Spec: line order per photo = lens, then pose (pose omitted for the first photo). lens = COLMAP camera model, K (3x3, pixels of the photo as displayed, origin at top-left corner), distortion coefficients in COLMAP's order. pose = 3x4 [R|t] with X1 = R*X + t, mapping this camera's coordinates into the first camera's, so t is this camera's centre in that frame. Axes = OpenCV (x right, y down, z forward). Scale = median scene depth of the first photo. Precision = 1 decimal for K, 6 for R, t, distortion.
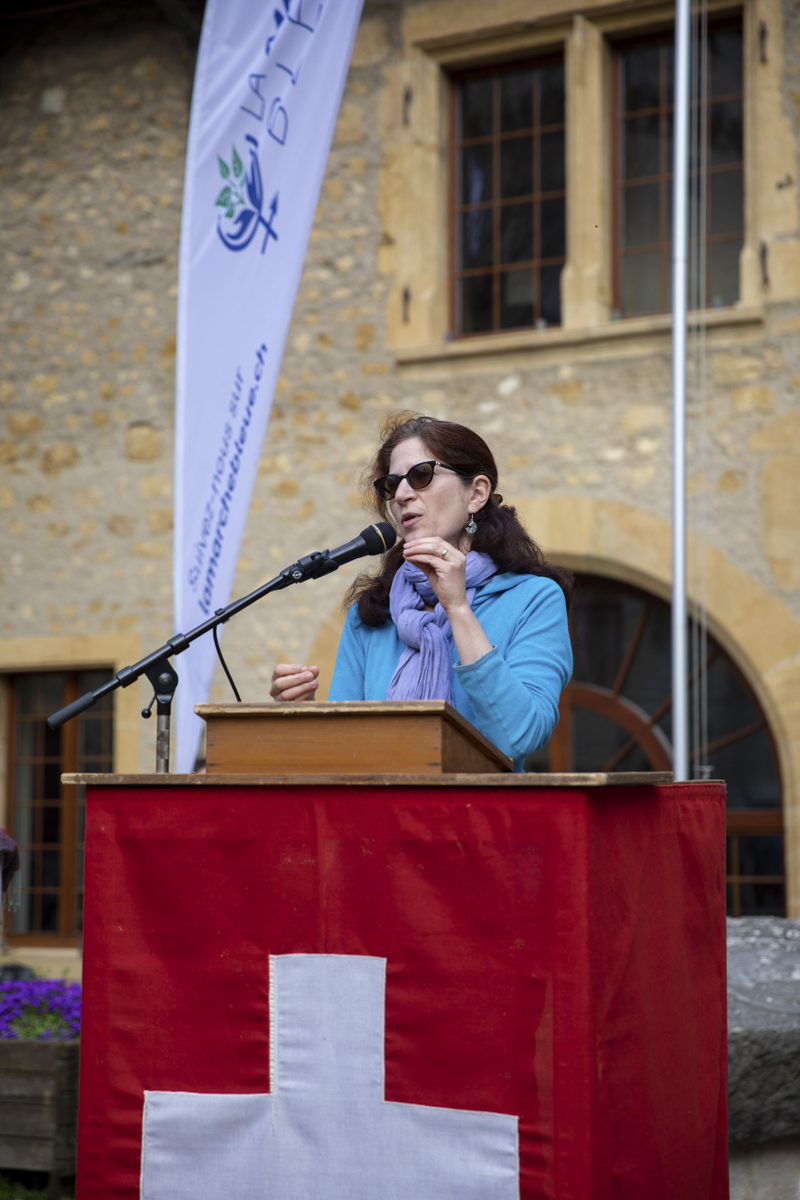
lens RADIAL K [[2246.8, 0, 396.7], [0, 2246.8, 597.0], [0, 0, 1]] dist [0.216573, -0.018711]
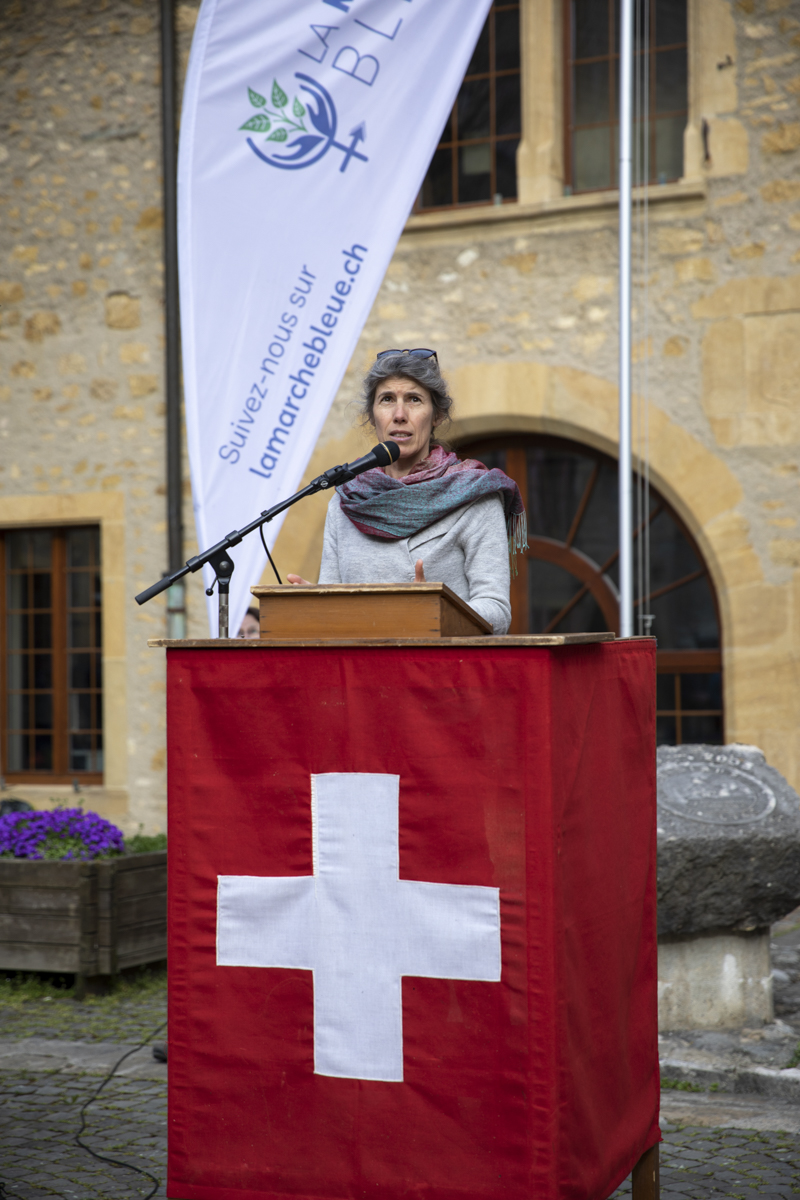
lens RADIAL K [[2261.0, 0, 402.5], [0, 2261.0, 598.3], [0, 0, 1]] dist [0.215449, 0.000246]
pose [[0.999651, -0.011480, 0.023776, -0.010184], [0.009750, 0.997384, 0.071618, -0.012097], [-0.024536, -0.071361, 0.997149, -0.098845]]
